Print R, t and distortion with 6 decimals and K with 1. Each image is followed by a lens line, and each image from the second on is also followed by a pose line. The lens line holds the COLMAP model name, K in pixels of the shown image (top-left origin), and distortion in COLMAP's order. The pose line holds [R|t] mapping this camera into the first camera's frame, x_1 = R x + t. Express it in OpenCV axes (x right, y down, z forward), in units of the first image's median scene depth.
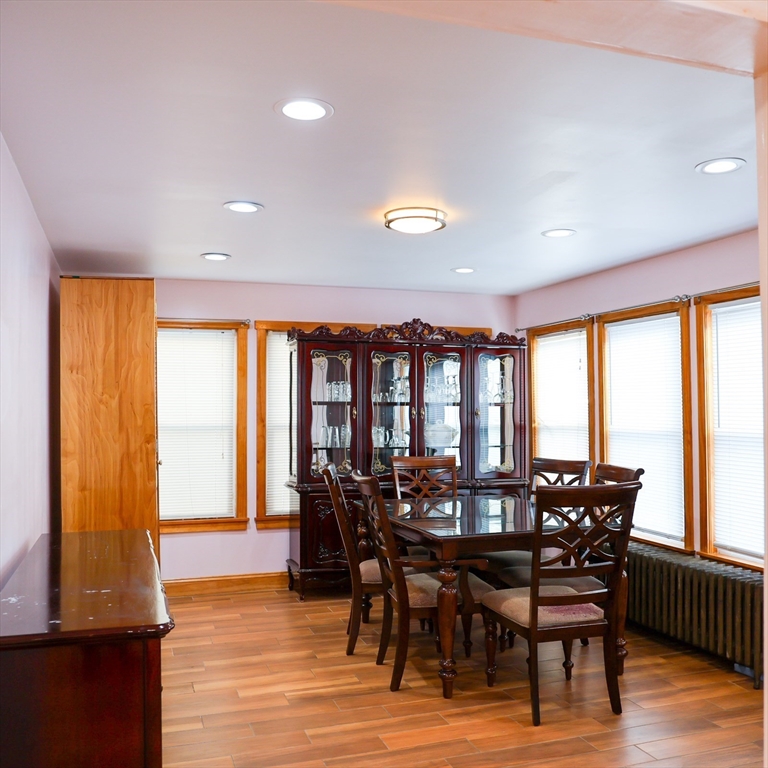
lens RADIAL K [[789.5, 0, 387.4], [0, 789.5, 390.4], [0, 0, 1]] dist [-0.065758, 0.000000]
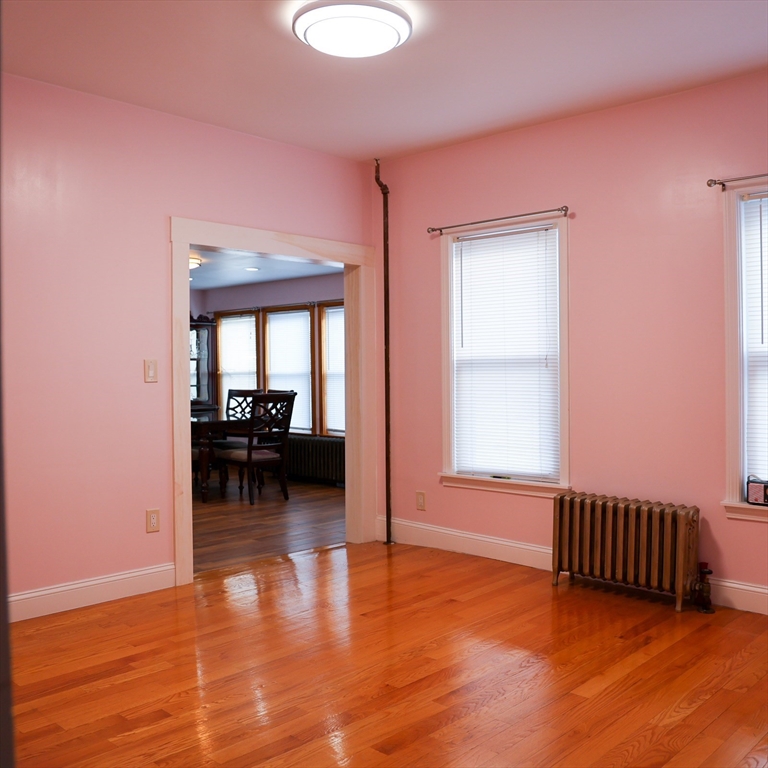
lens RADIAL K [[789.5, 0, 384.8], [0, 789.5, 384.0], [0, 0, 1]] dist [-0.065758, 0.000000]
pose [[0.882051, -0.008518, 0.471078, -0.329728], [-0.008841, 0.999361, 0.034625, 0.010725], [-0.471072, -0.034706, 0.881412, -0.698883]]
